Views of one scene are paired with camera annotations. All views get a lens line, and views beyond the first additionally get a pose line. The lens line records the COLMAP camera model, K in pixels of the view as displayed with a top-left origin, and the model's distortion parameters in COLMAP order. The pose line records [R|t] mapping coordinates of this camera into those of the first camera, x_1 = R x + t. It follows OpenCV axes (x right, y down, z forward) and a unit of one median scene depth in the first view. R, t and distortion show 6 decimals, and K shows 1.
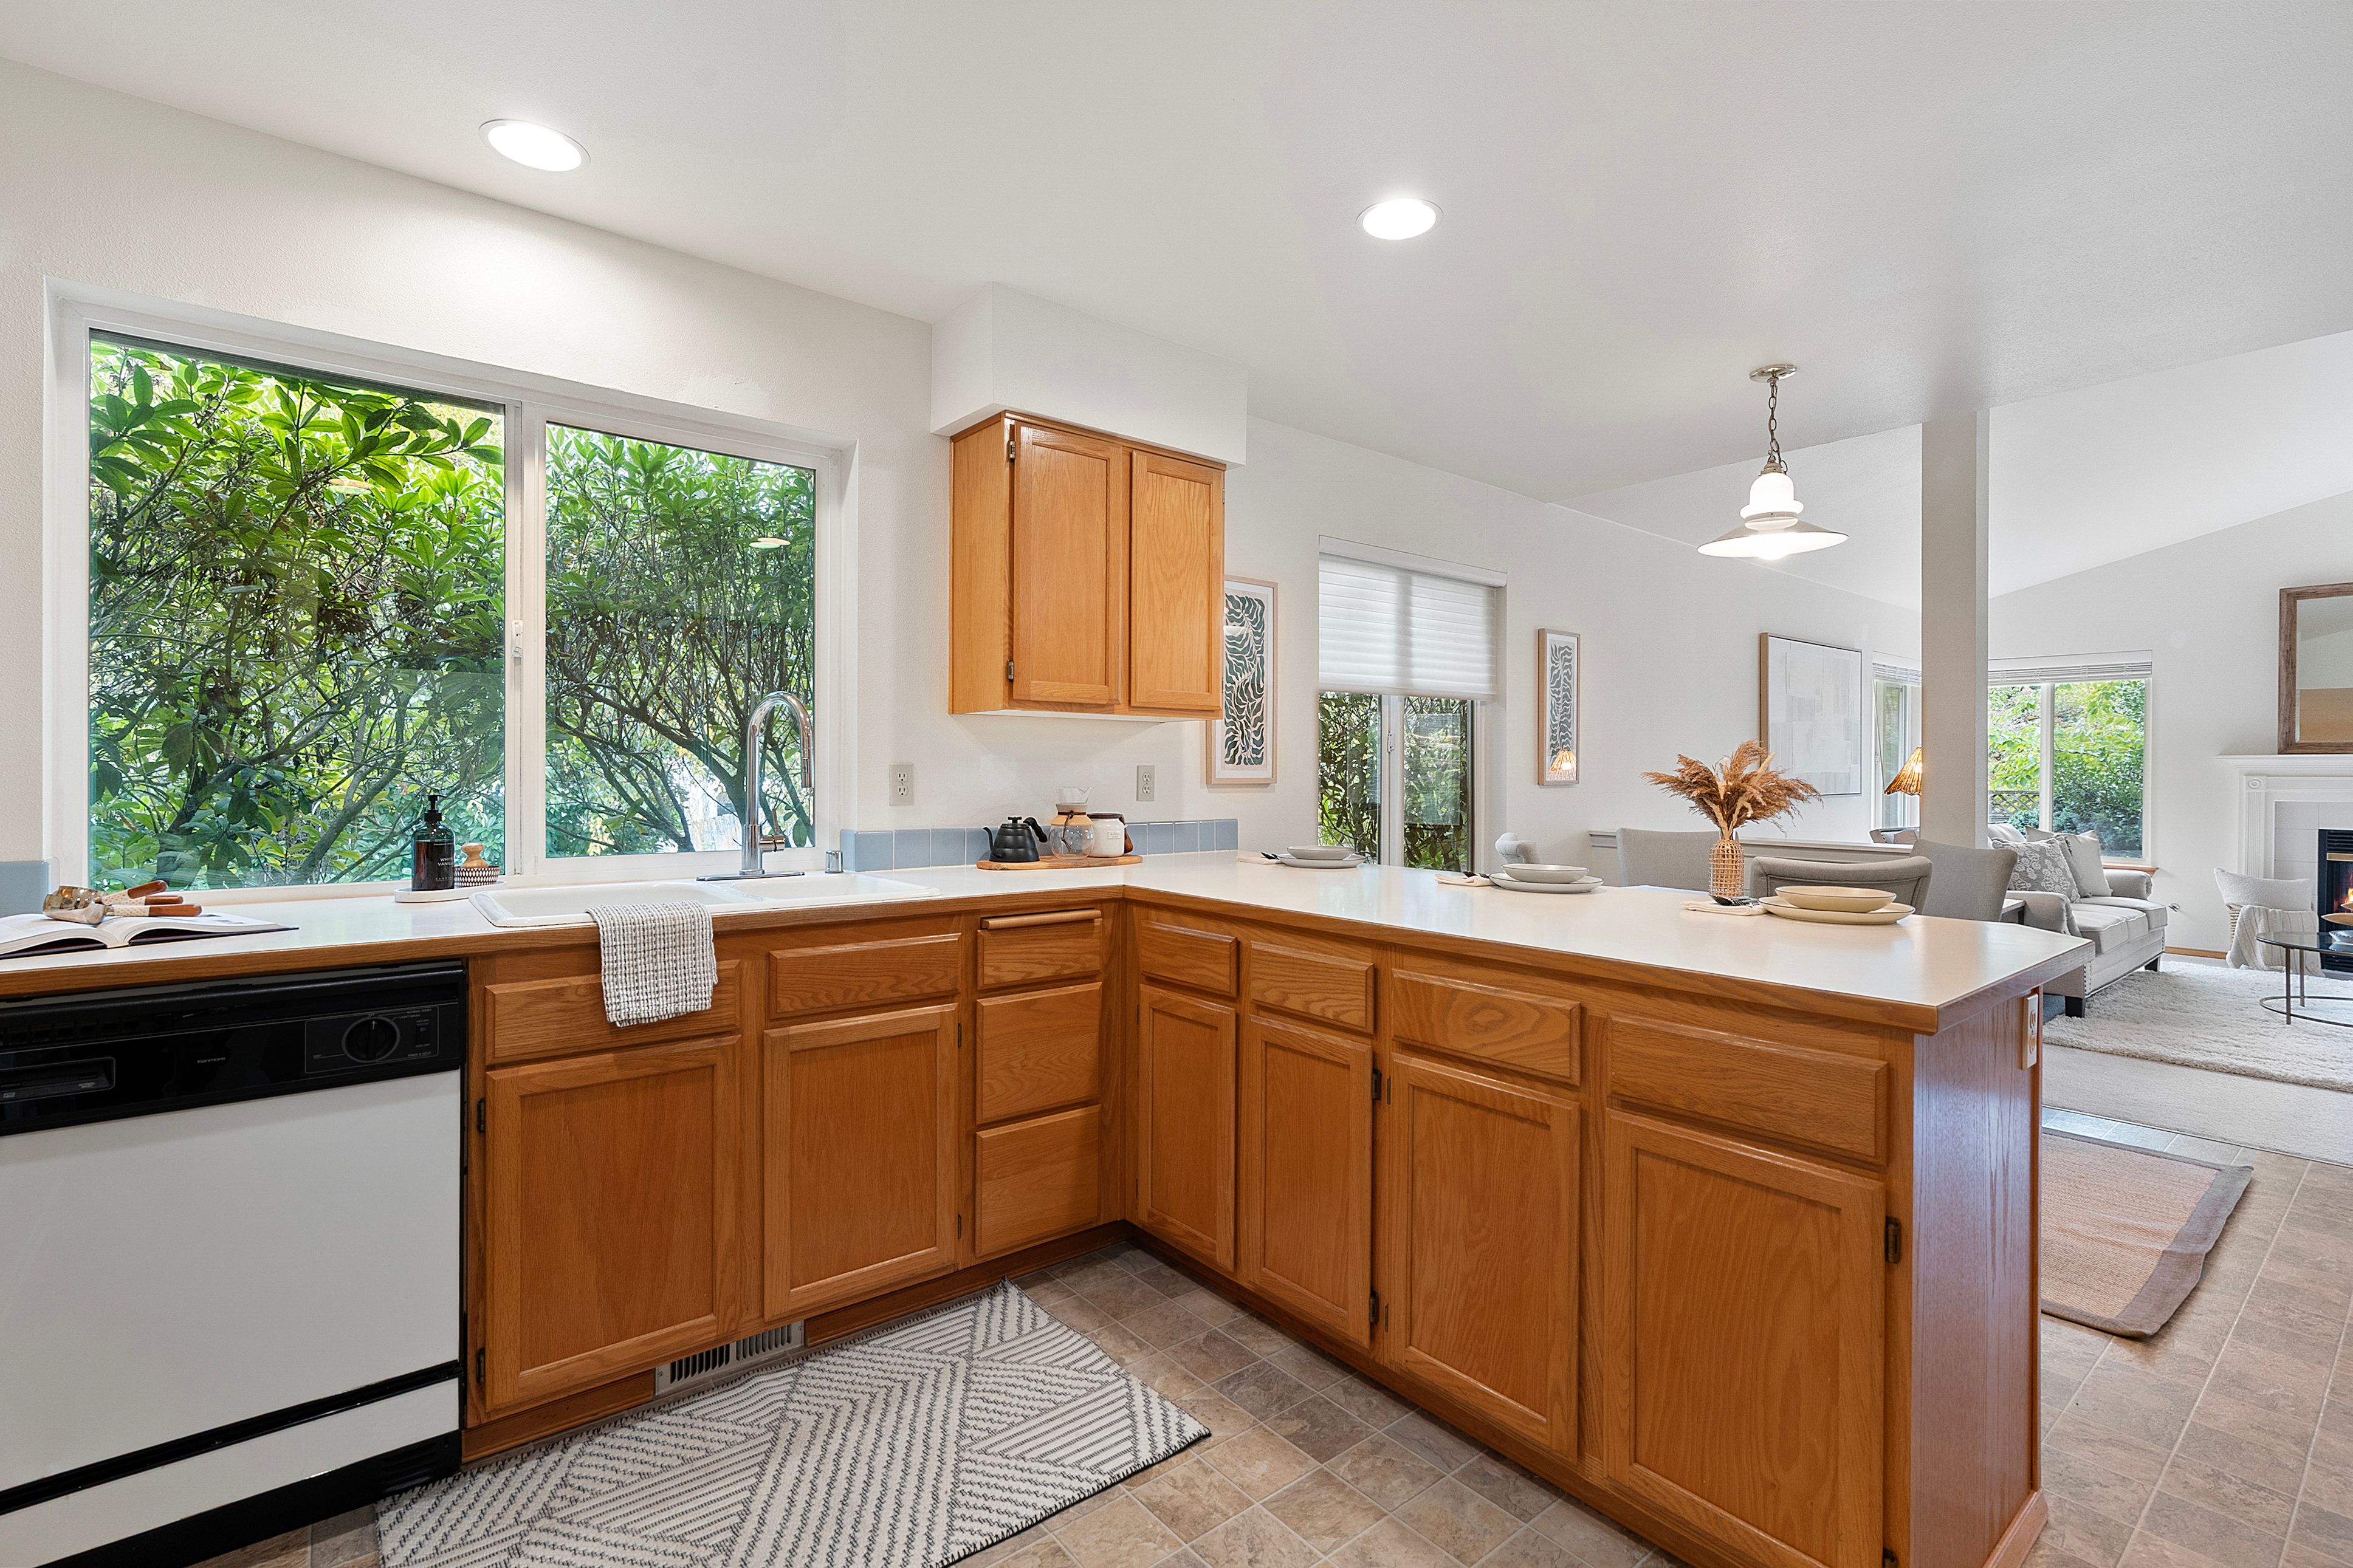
lens RADIAL K [[1065.2, 0, 1180.8], [0, 1065.2, 772.7], [0, 0, 1]] dist [0.000522, 0.000708]
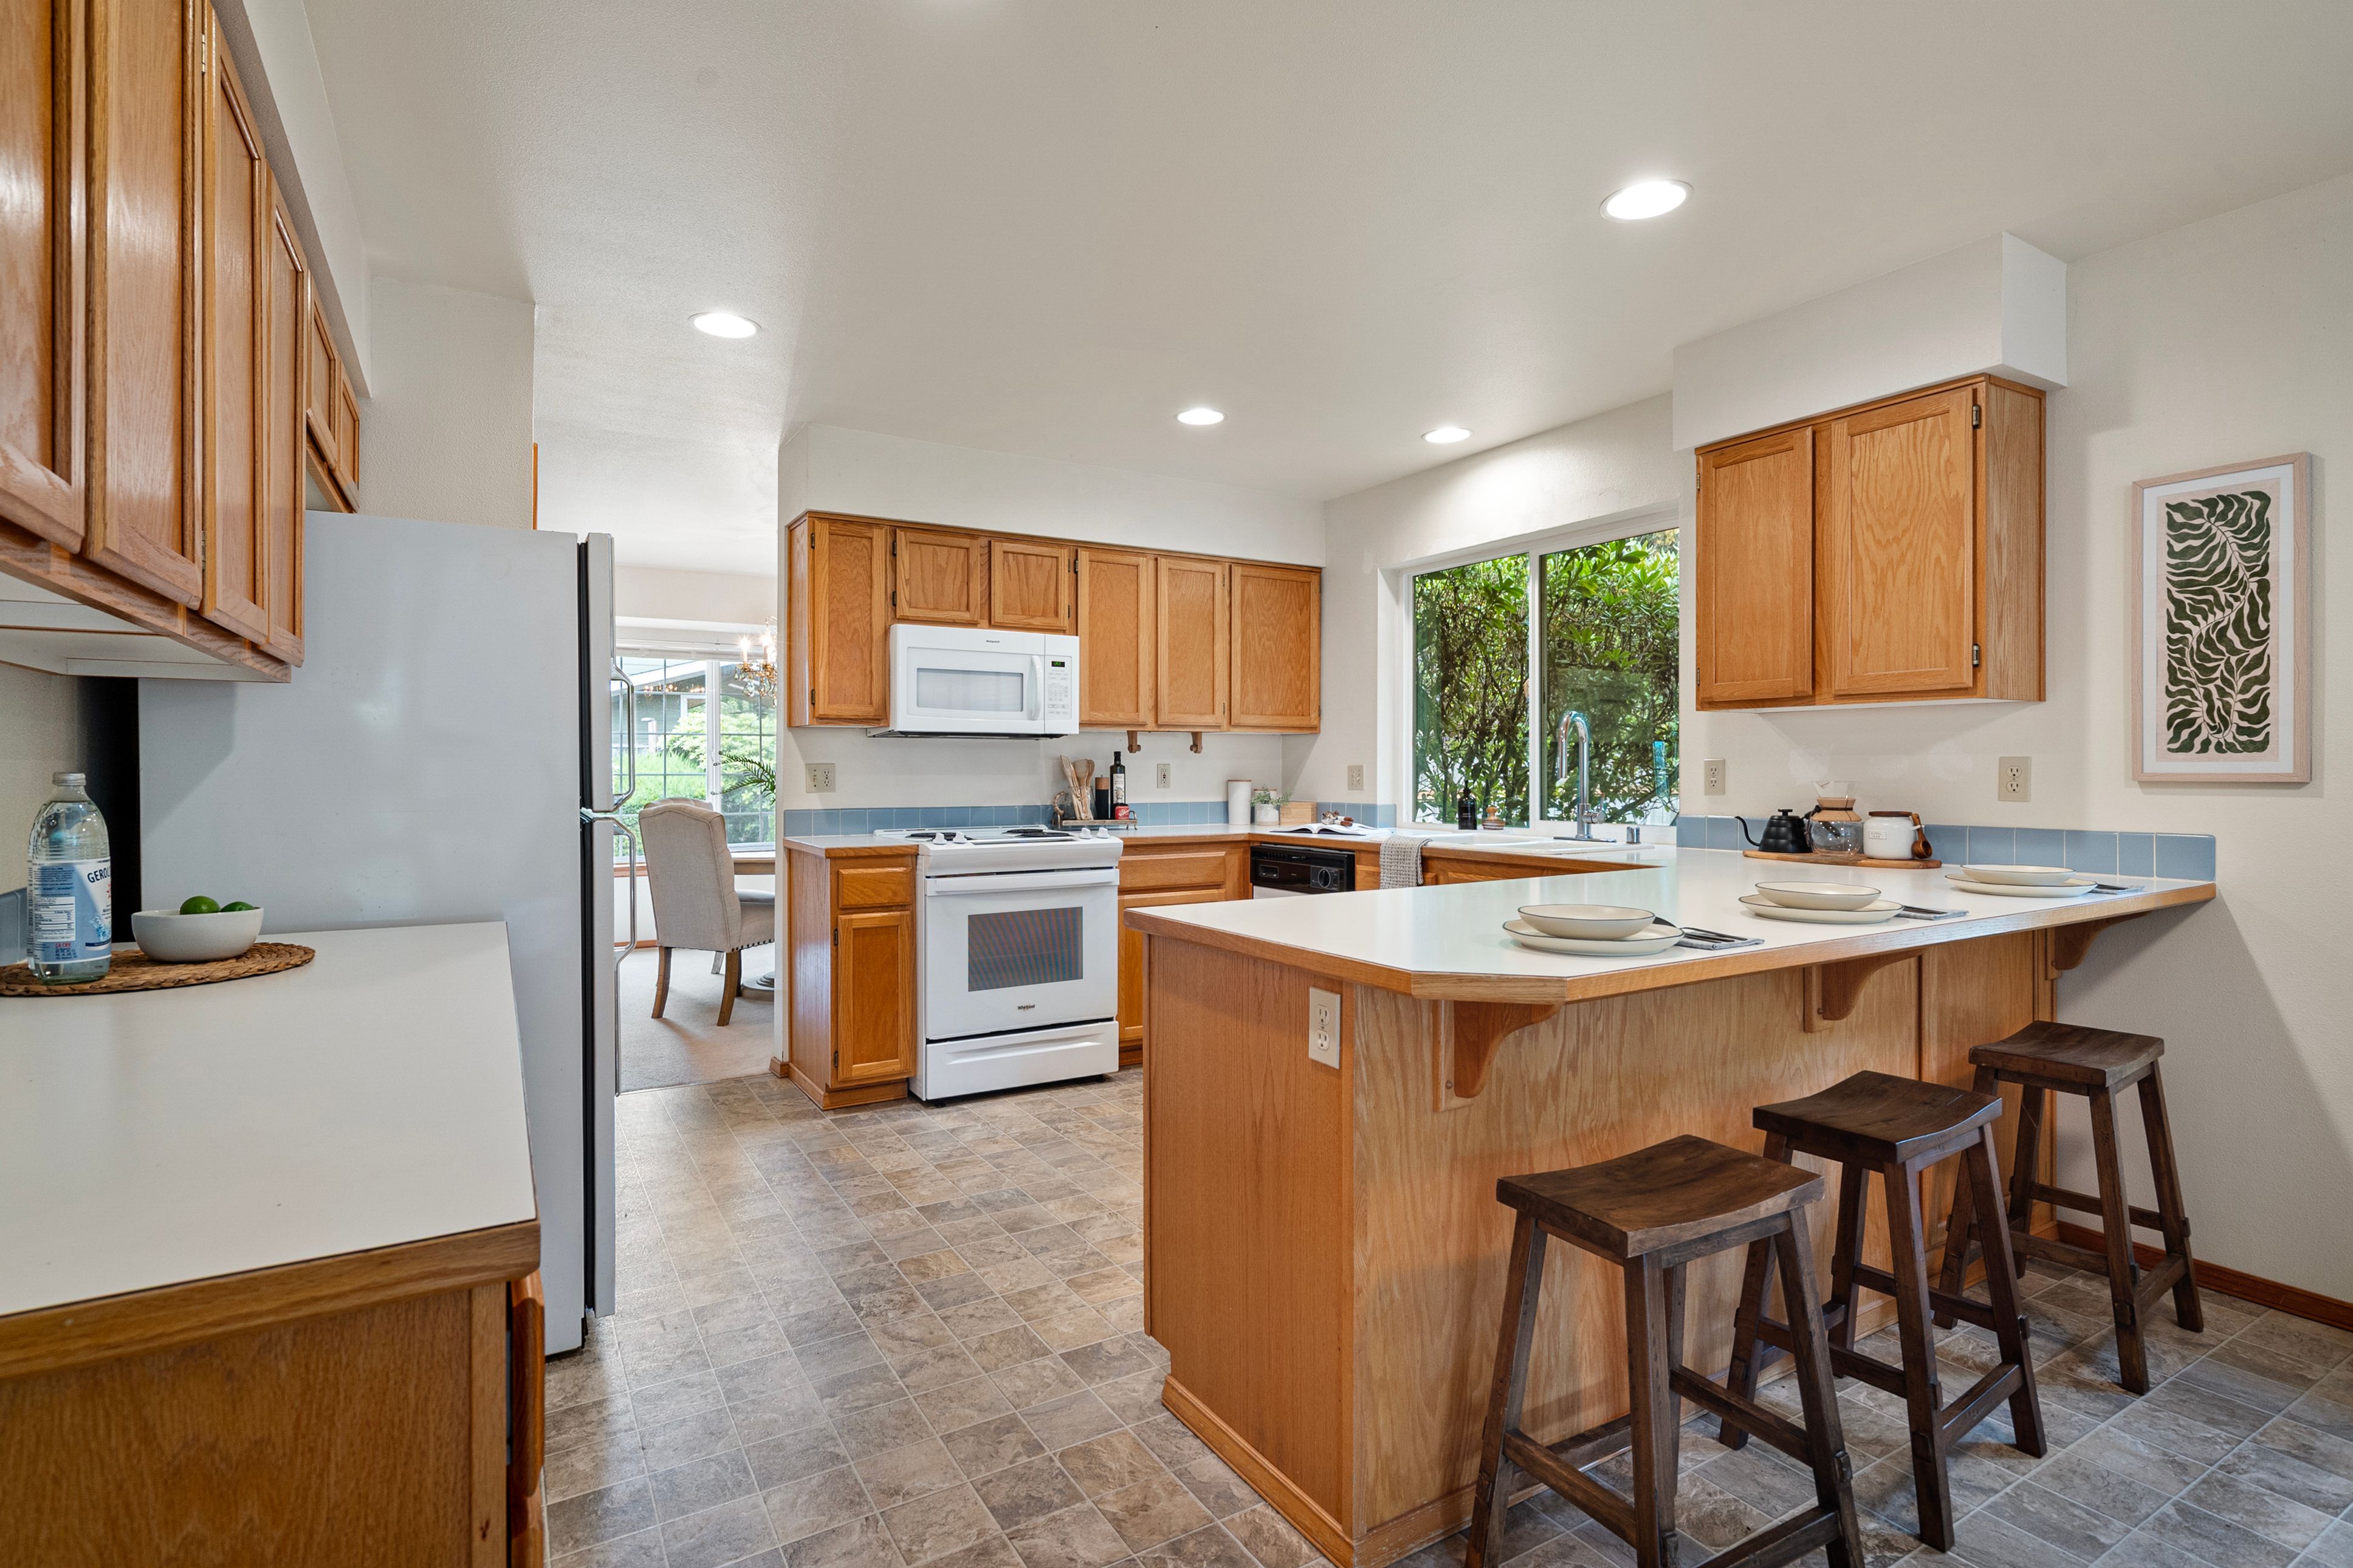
lens RADIAL K [[1157.3, 0, 1176.5], [0, 1157.3, 784.0], [0, 0, 1]] dist [-0.001375, -0.000371]
pose [[-0.138988, 0.009180, -0.990252, 1.372313], [-0.000886, 0.999955, 0.009394, 0.008950], [0.990294, 0.002183, -0.138973, 0.749186]]
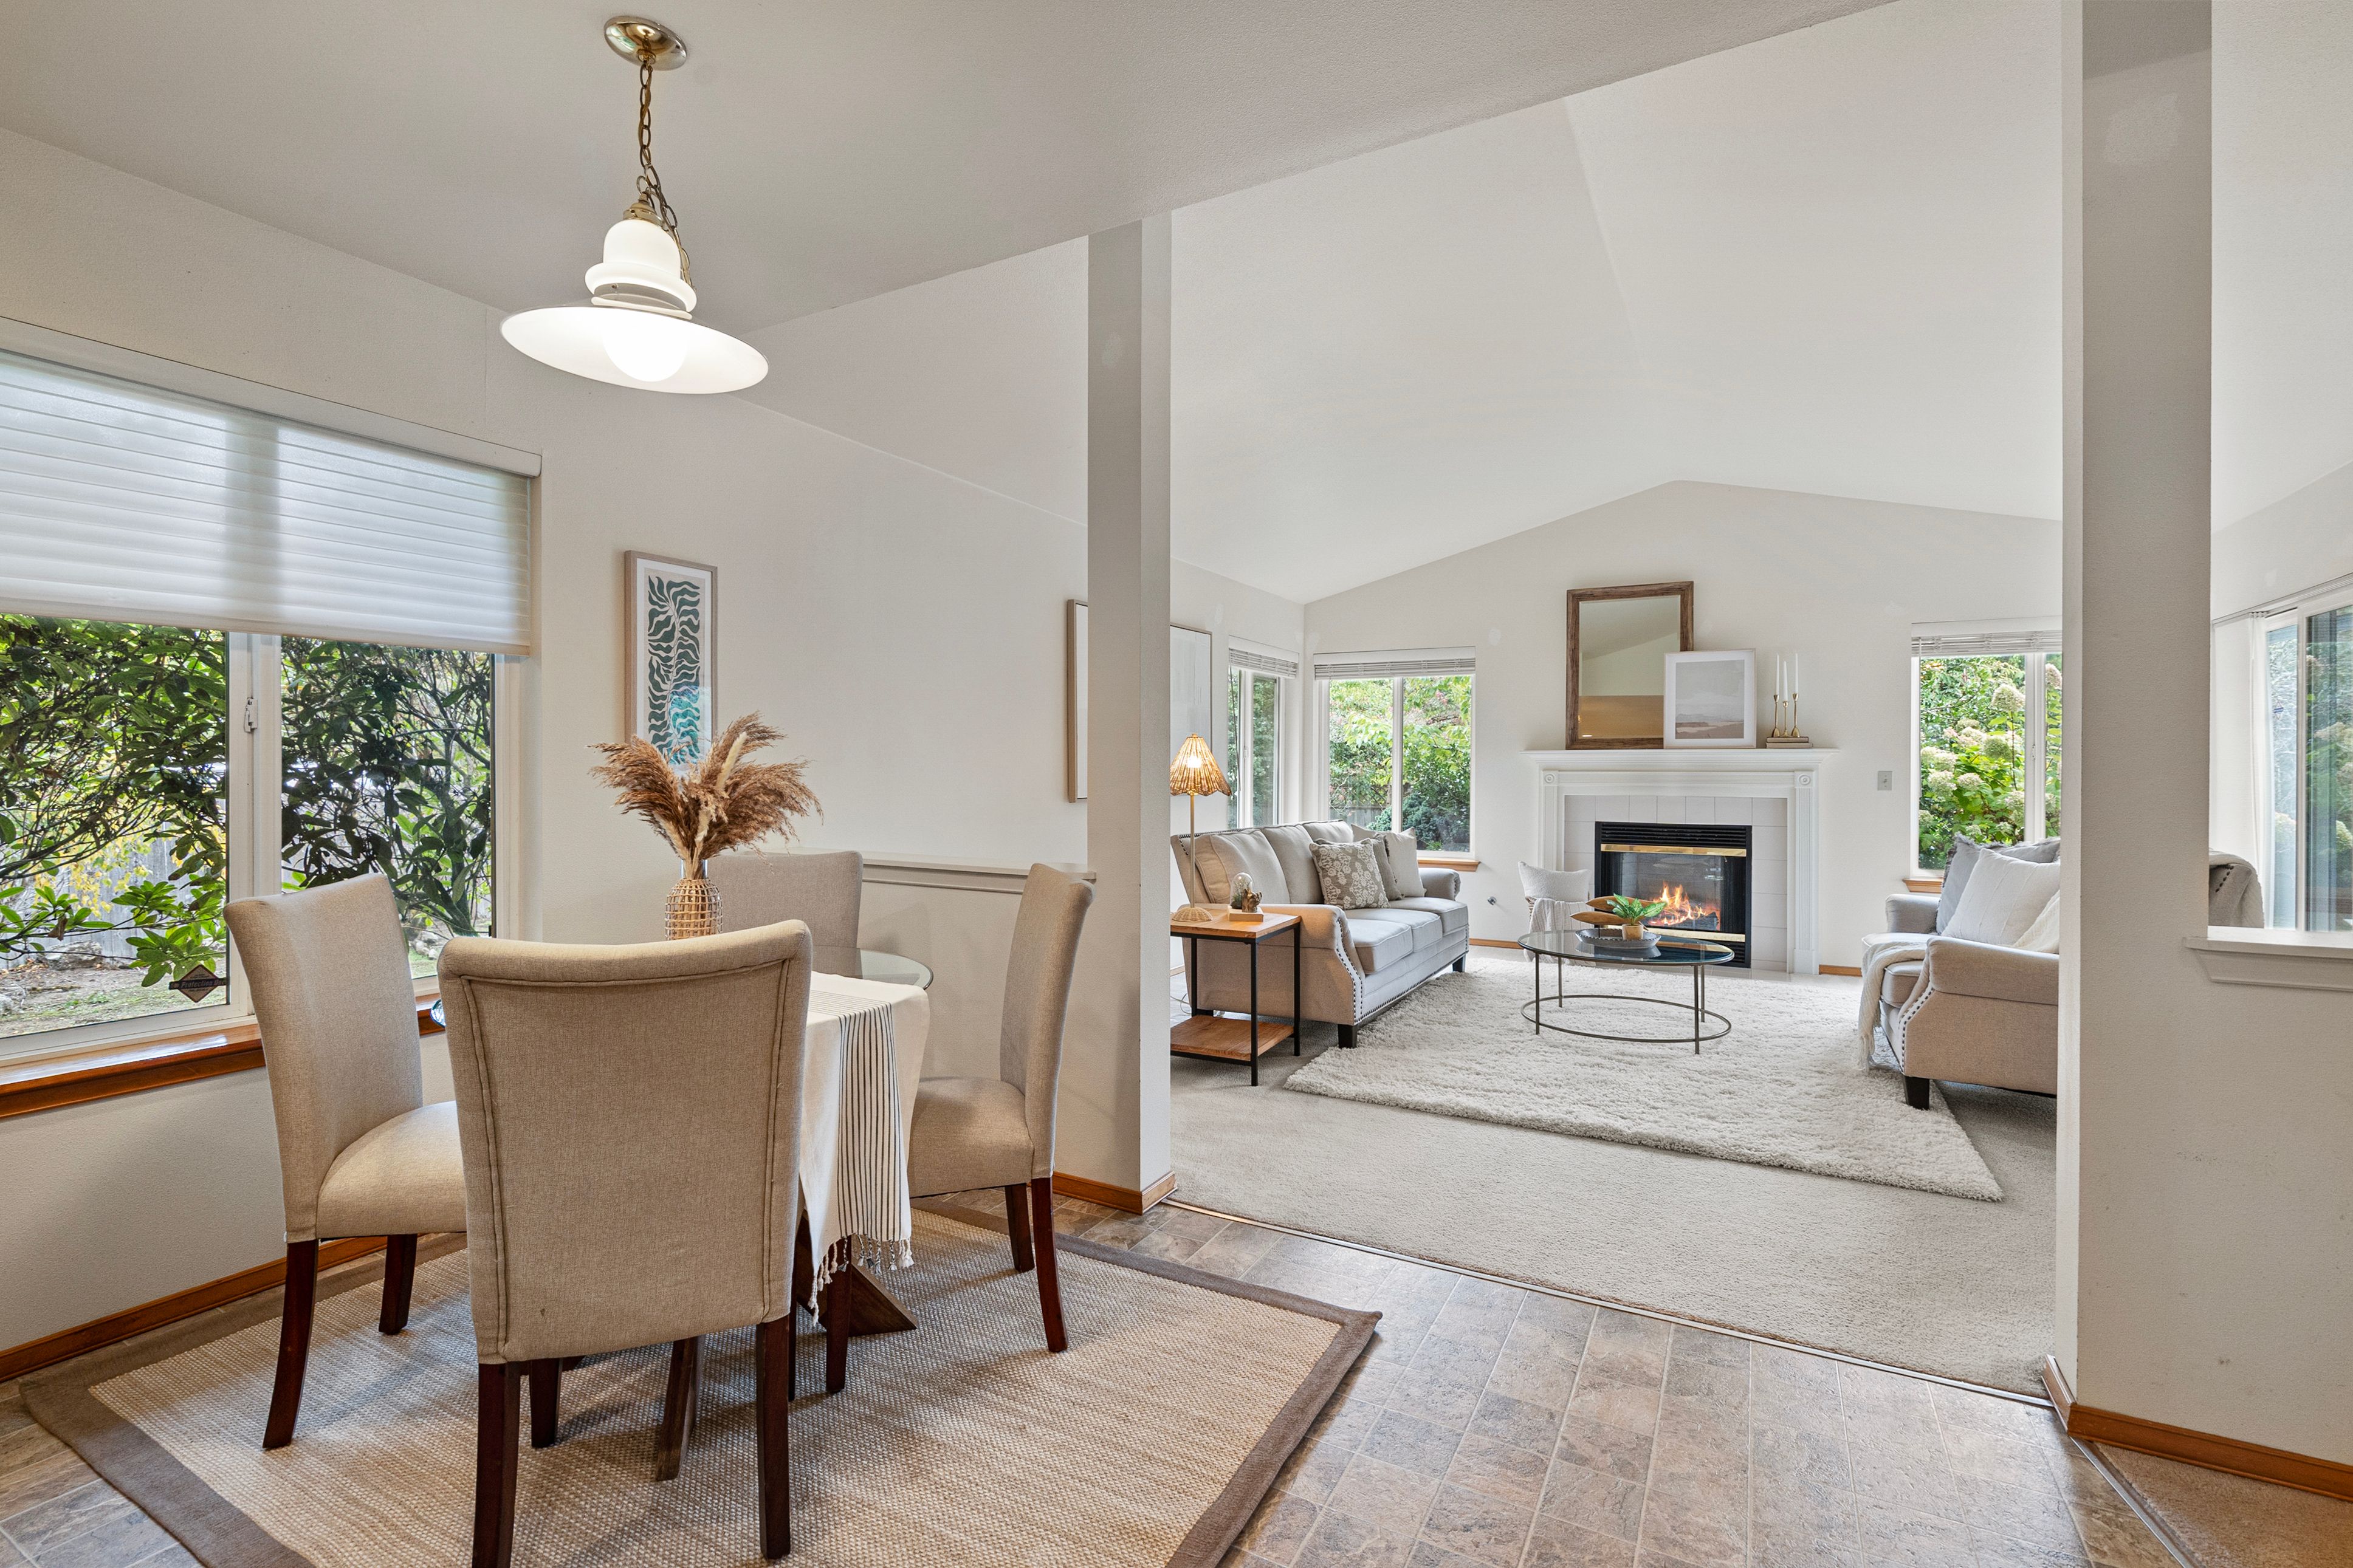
lens RADIAL K [[1065.2, 0, 1180.8], [0, 1065.2, 772.7], [0, 0, 1]] dist [0.000522, 0.000708]
pose [[0.924792, -0.003598, 0.380455, 0.847812], [0.002906, 0.999993, 0.002395, 0.004172], [-0.380461, -0.001109, 0.924796, 0.542734]]
